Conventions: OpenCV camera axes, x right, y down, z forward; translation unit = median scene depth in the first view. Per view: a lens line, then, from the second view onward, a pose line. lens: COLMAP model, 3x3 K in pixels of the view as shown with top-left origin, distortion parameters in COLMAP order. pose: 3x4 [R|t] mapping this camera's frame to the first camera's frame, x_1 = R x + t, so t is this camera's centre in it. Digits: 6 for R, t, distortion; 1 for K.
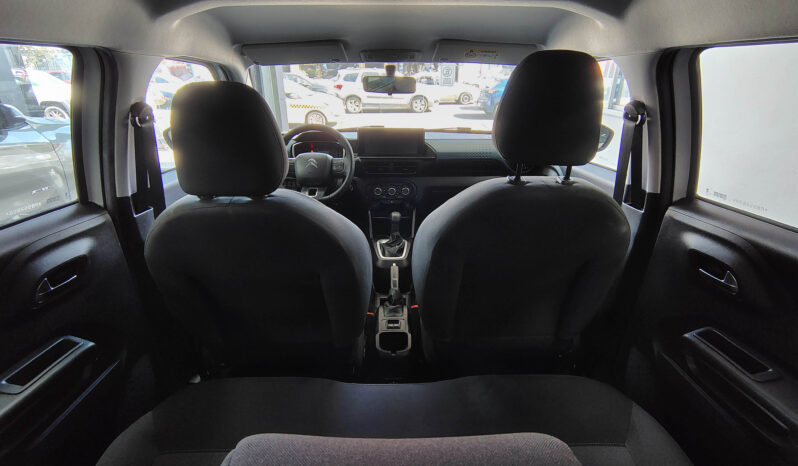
lens RADIAL K [[374.6, 0, 396.0], [0, 374.6, 233.9], [0, 0, 1]] dist [0.000313, -0.000186]
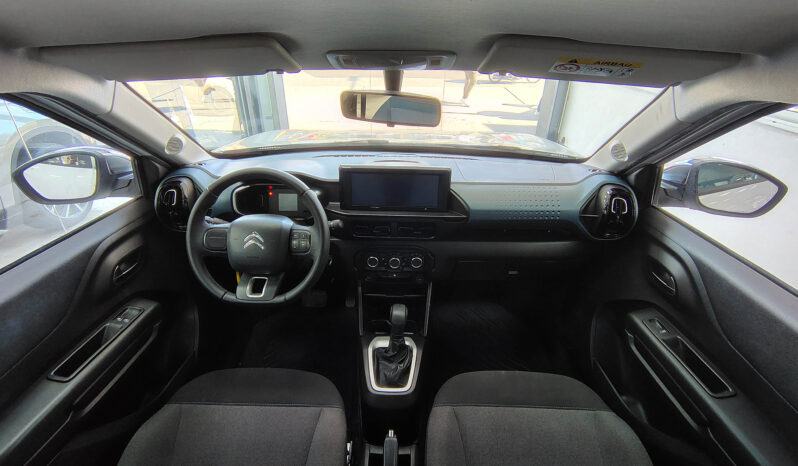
lens RADIAL K [[374.6, 0, 396.0], [0, 374.6, 233.9], [0, 0, 1]] dist [0.000313, -0.000186]
pose [[0.999086, 0.028059, -0.032256, 0.011671], [-0.024210, 0.993178, 0.114064, -0.264182], [0.035237, -0.113179, 0.992950, 0.427157]]
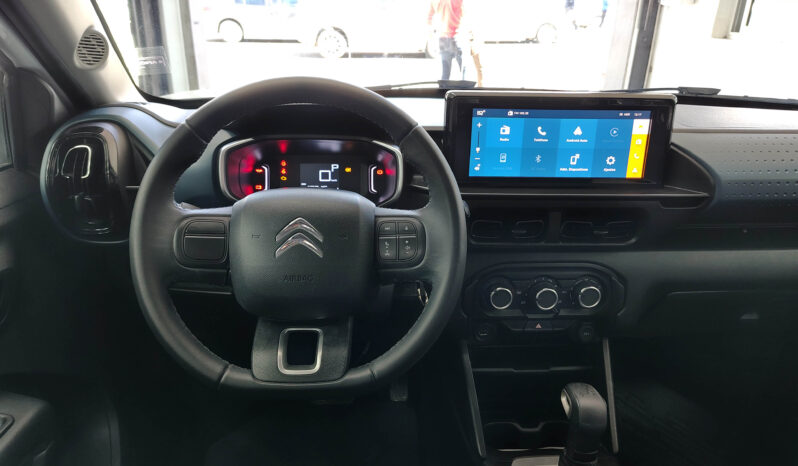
lens RADIAL K [[560.2, 0, 396.3], [0, 560.2, 235.5], [0, 0, 1]] dist [0.070174, -0.101254]
pose [[0.999095, 0.004617, 0.042287, -0.174021], [-0.004897, 0.999967, 0.006502, -0.188976], [-0.042255, -0.006703, 0.999084, 0.613813]]
